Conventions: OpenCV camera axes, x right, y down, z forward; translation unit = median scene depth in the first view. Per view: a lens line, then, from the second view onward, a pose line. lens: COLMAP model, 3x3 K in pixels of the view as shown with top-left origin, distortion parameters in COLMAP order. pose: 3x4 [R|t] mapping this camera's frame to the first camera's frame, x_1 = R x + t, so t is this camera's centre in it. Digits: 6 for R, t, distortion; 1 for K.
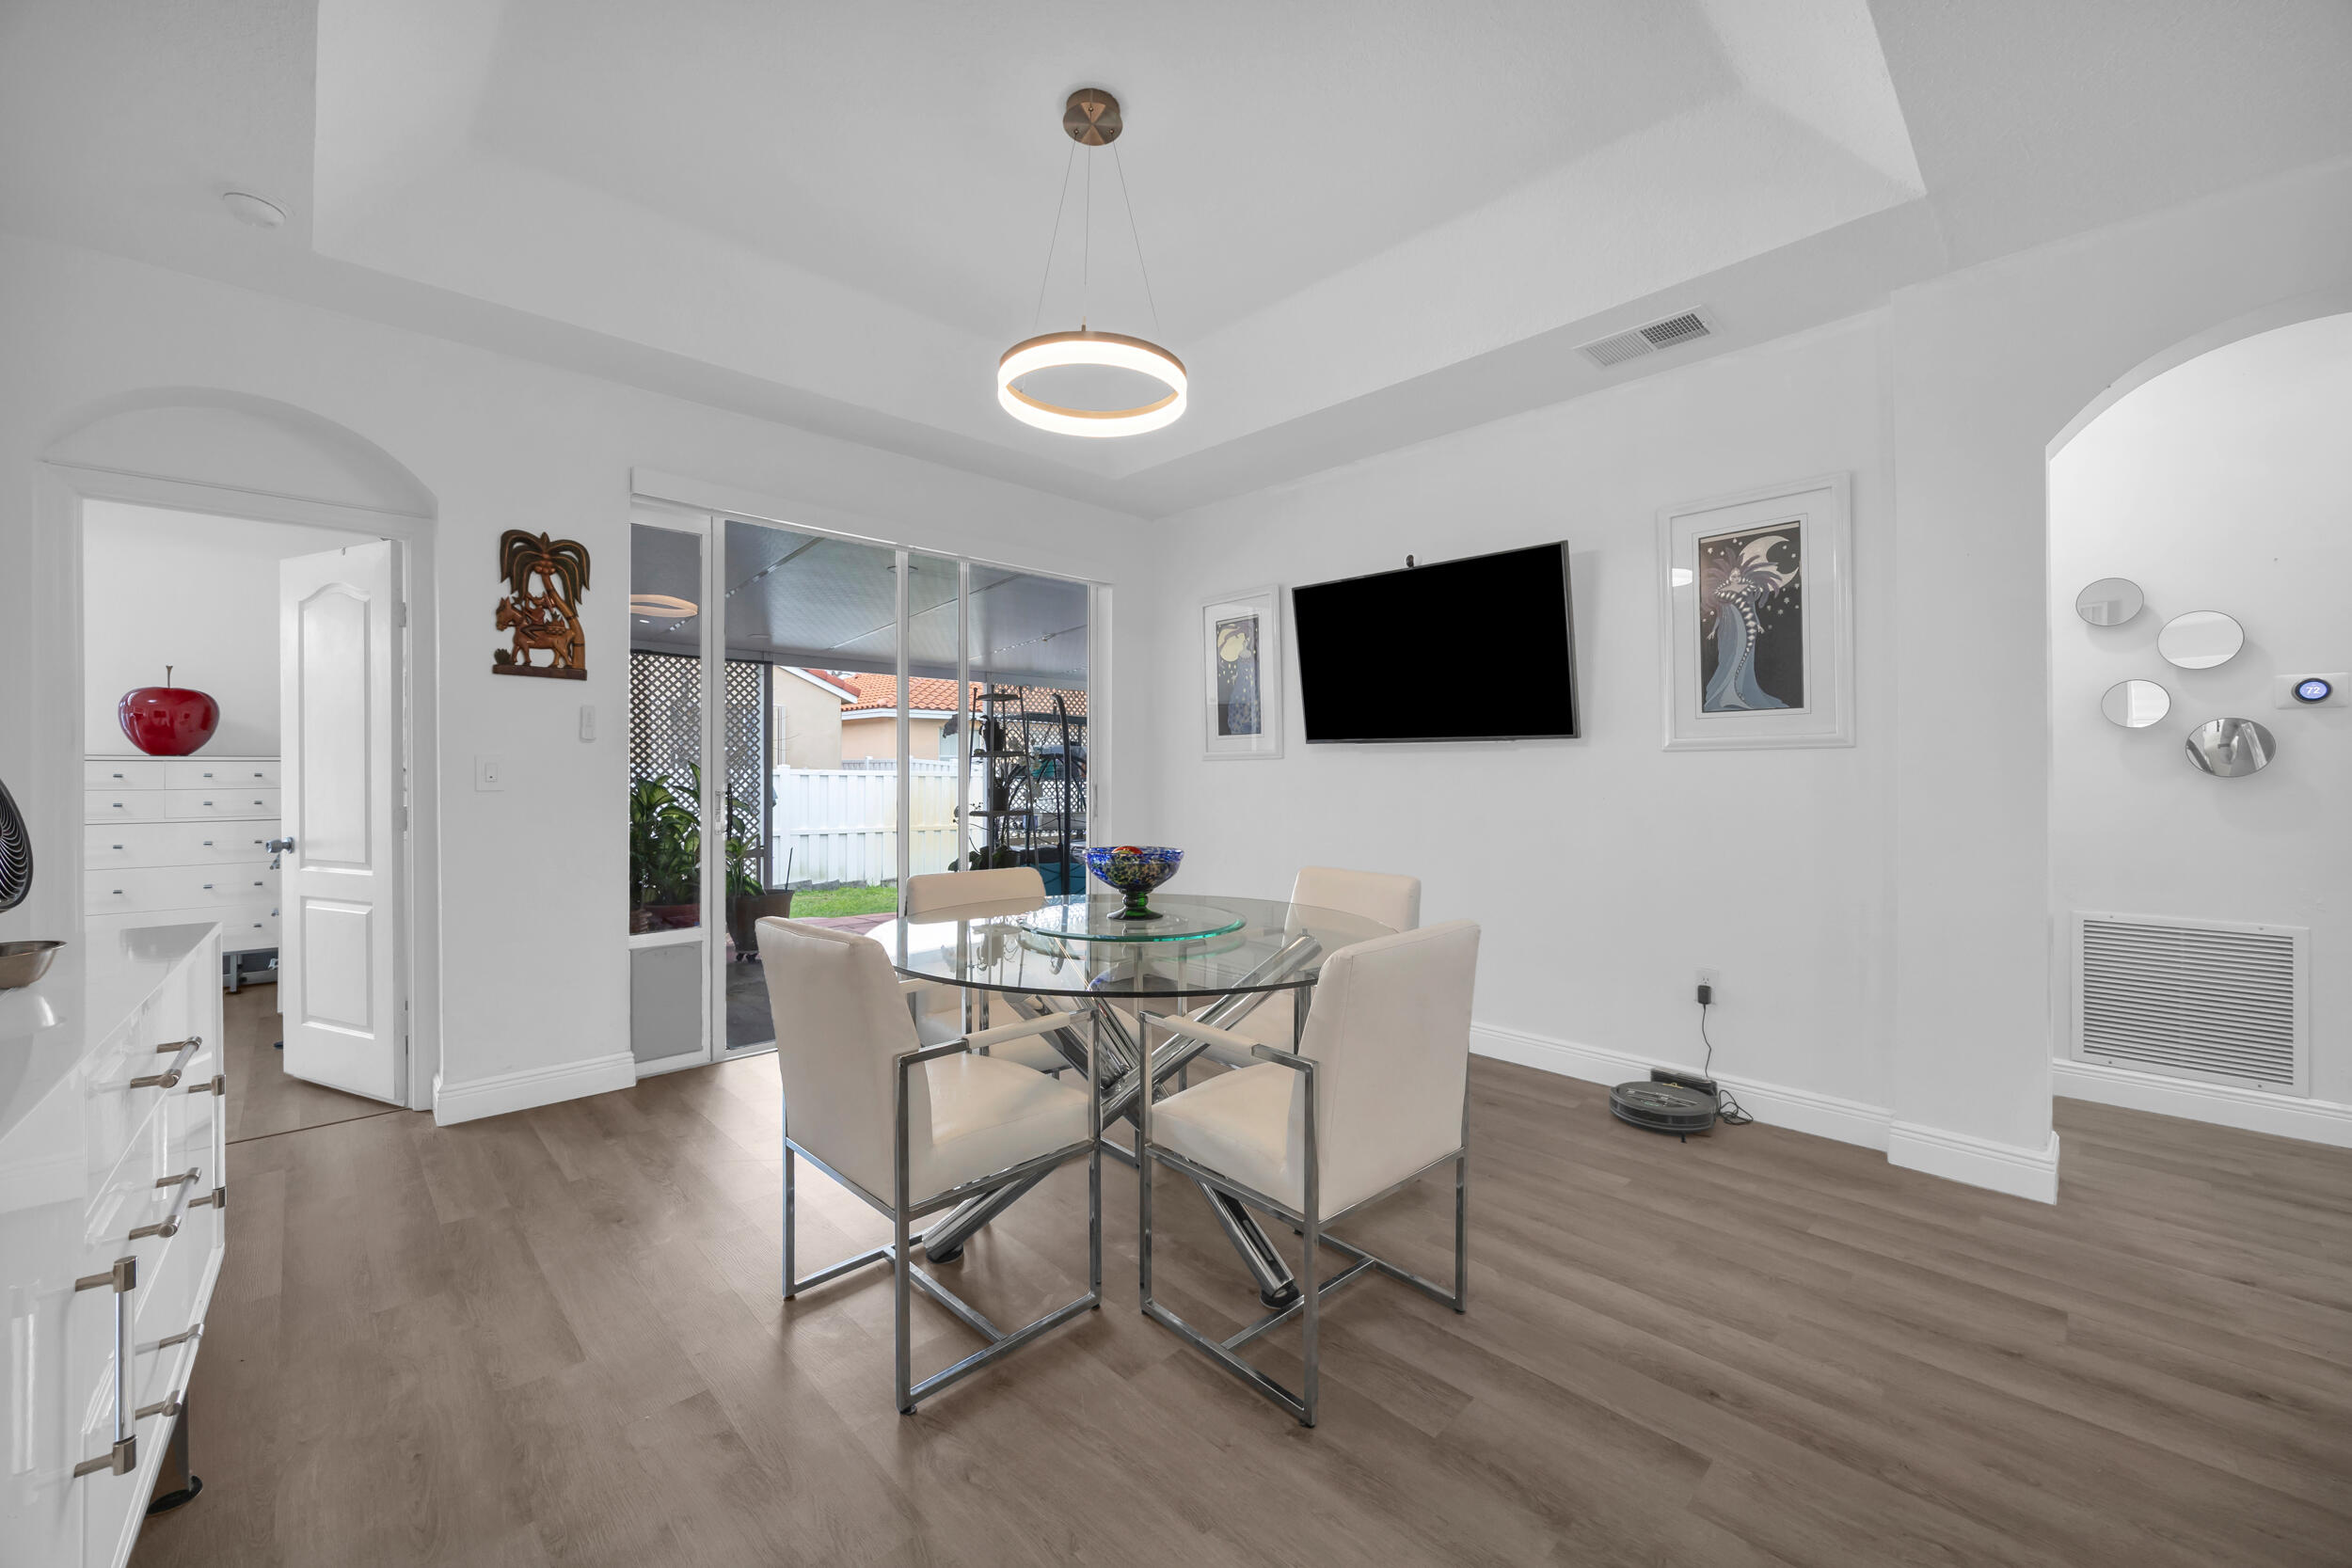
lens RADIAL K [[903.1, 0, 1159.3], [0, 903.1, 767.7], [0, 0, 1]] dist [-0.000312, -0.000479]
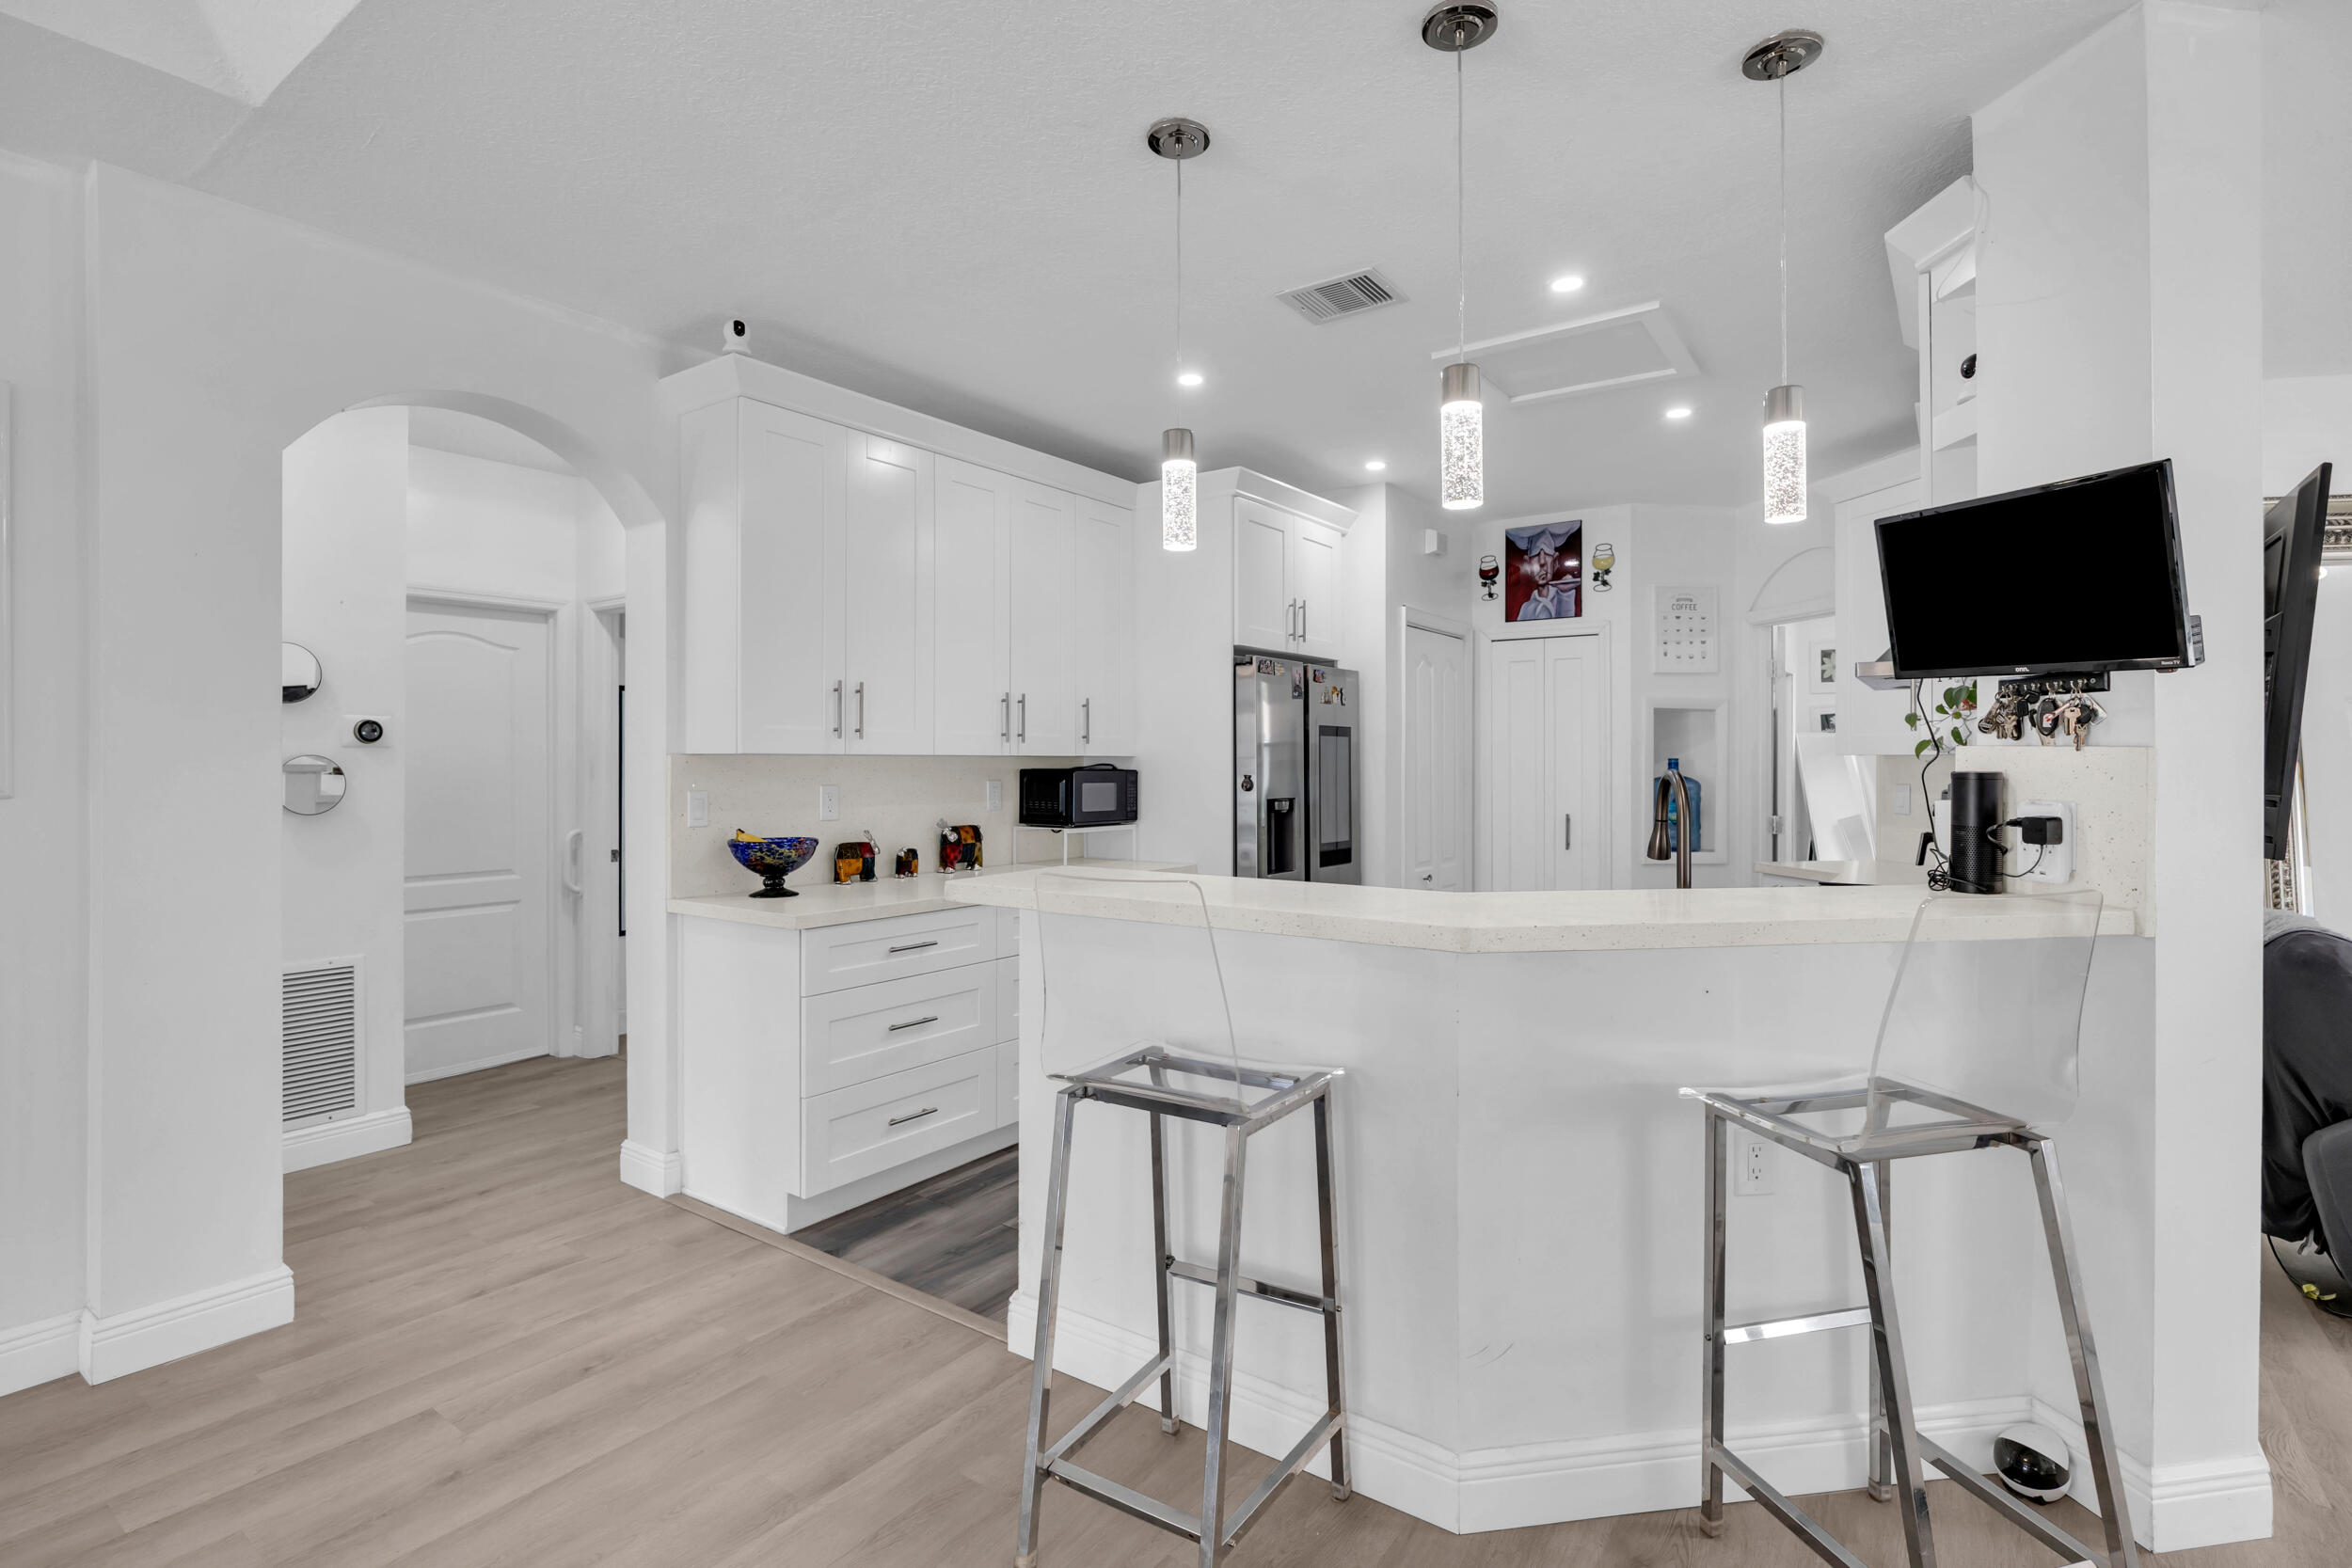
lens RADIAL K [[1119.2, 0, 1171.3], [0, 1119.2, 766.7], [0, 0, 1]] dist [-0.008436, -0.001127]
pose [[-0.185792, -0.004651, 0.982578, -0.172387], [-0.003379, 0.999986, 0.004094, -0.047497], [-0.982583, -0.002559, -0.185805, 0.278073]]
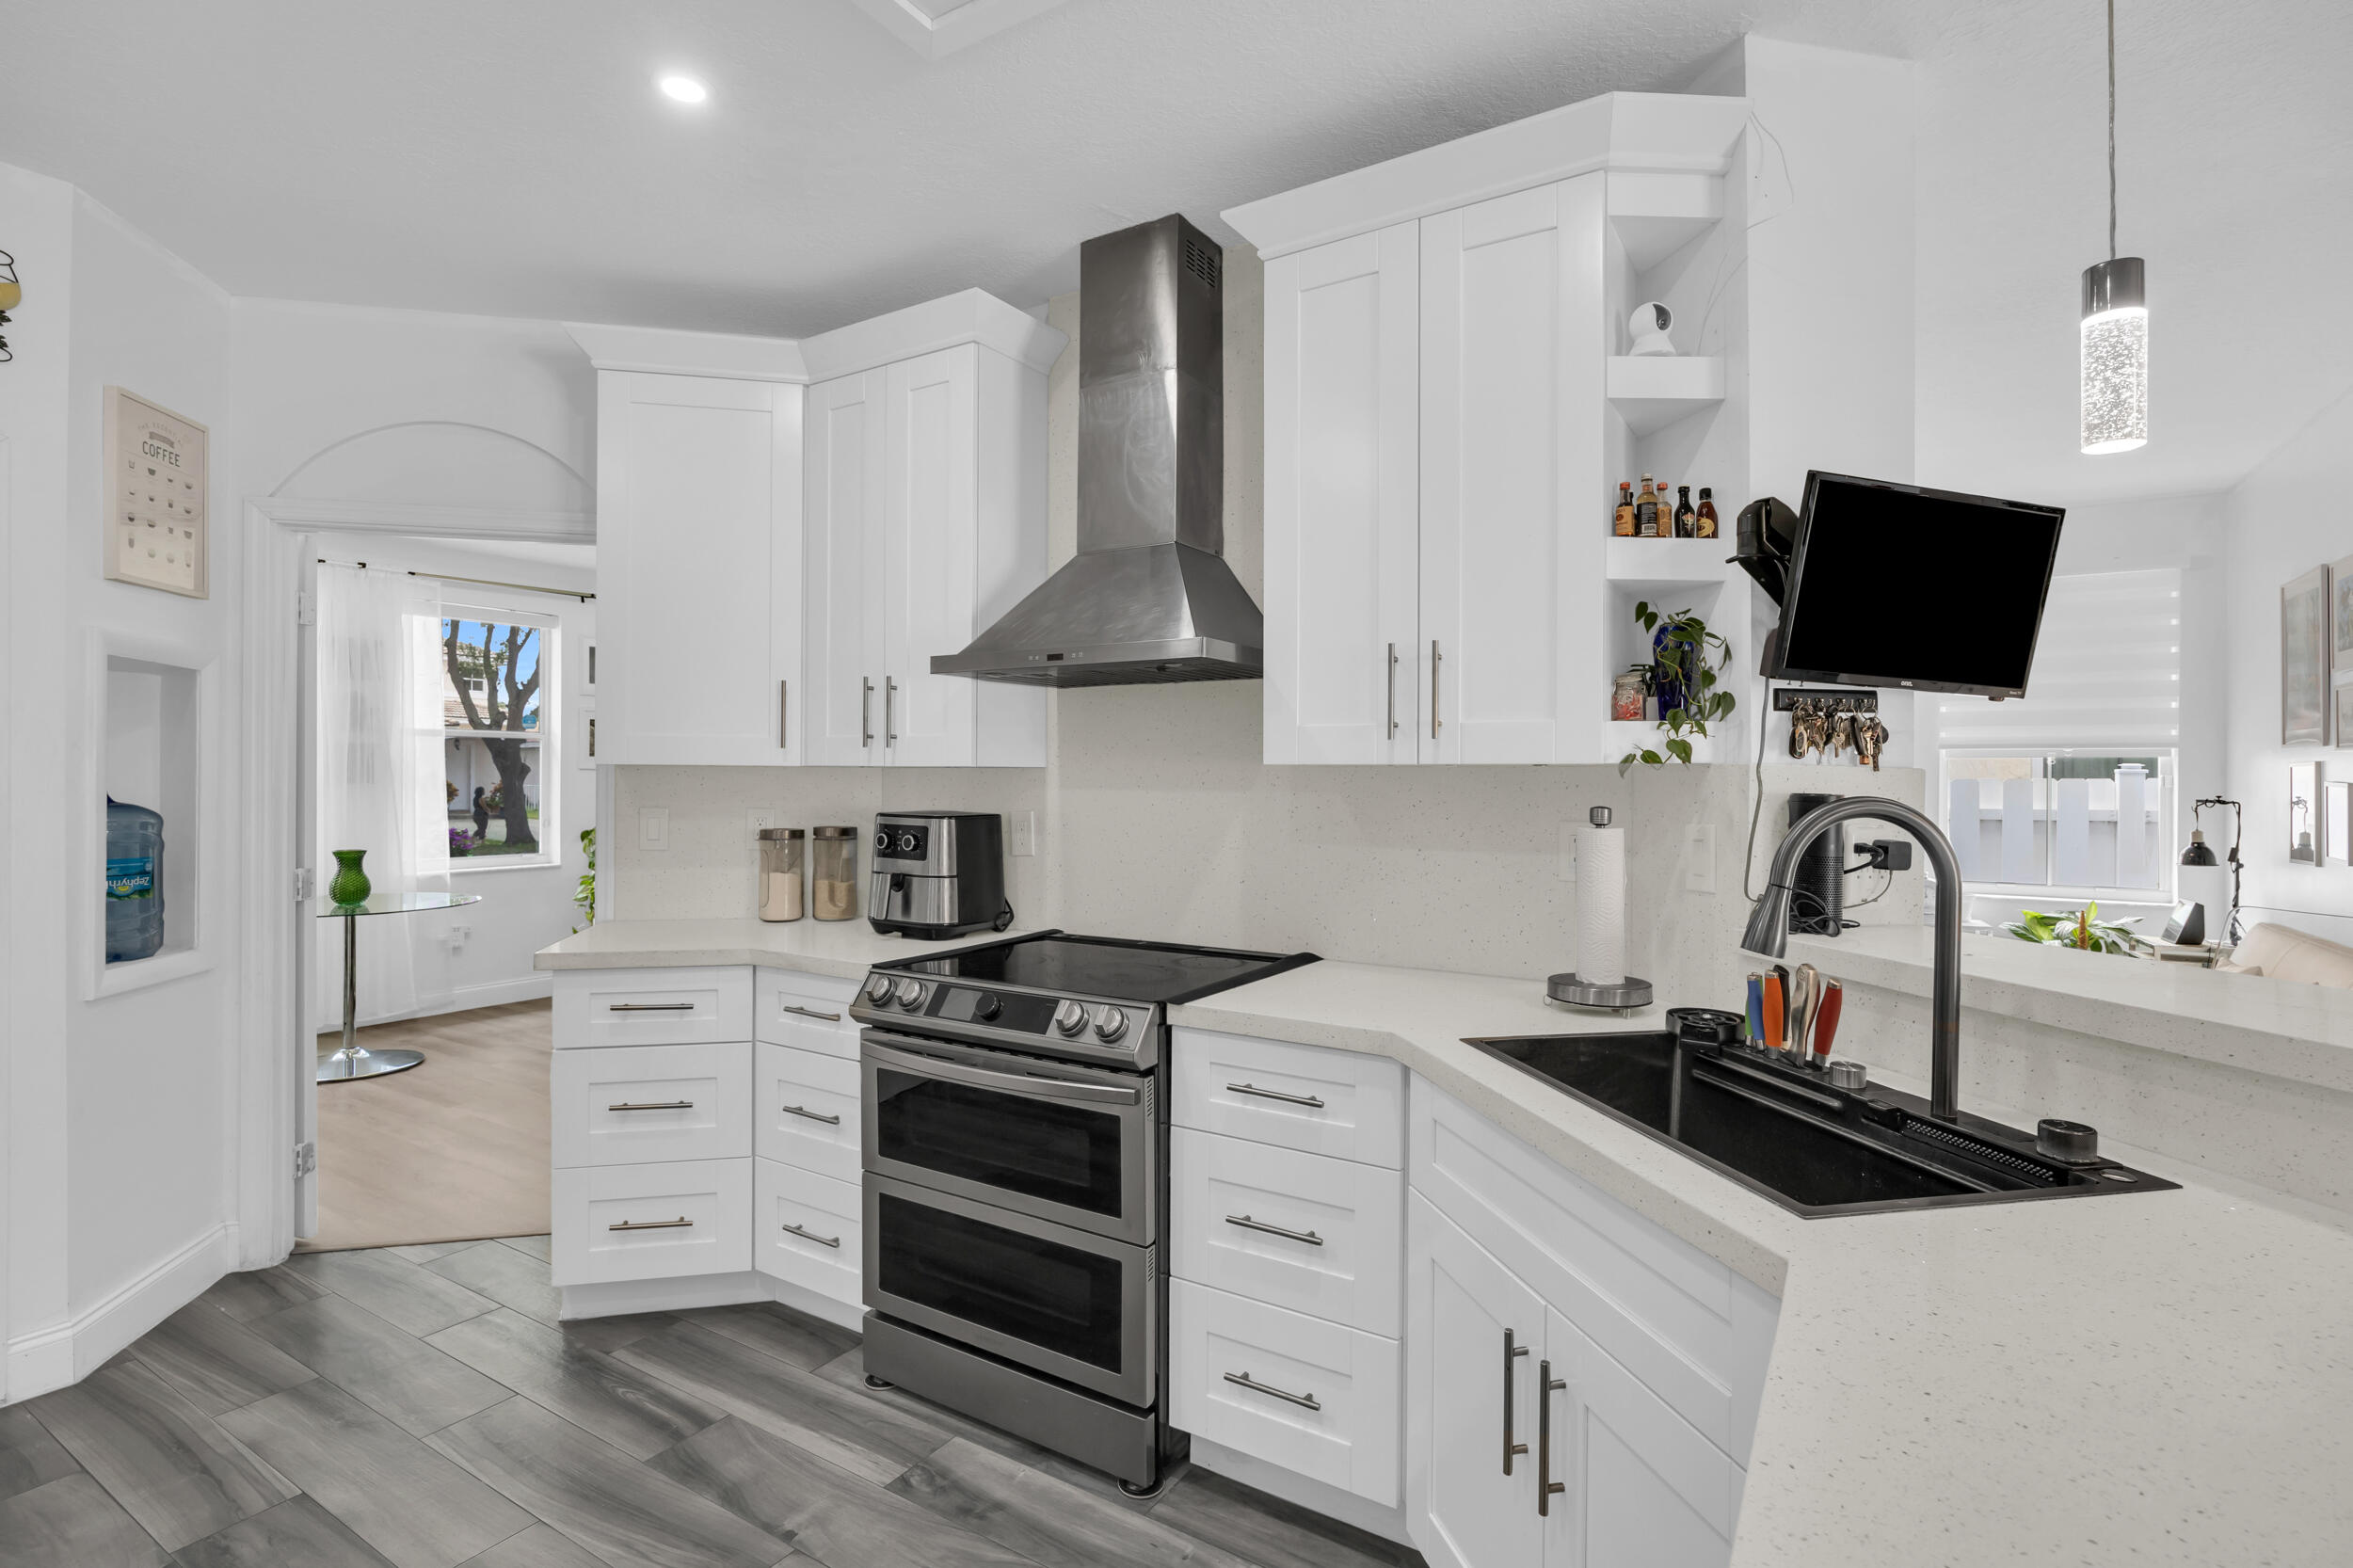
lens RADIAL K [[1119.8, 0, 1167.6], [0, 1119.8, 780.0], [0, 0, 1]] dist [-0.008436, -0.001127]
pose [[-0.970022, -0.005265, -0.242958, 0.874266], [-0.004721, 0.999985, -0.002822, -0.046940], [0.242970, -0.001590, -0.970033, 0.163367]]
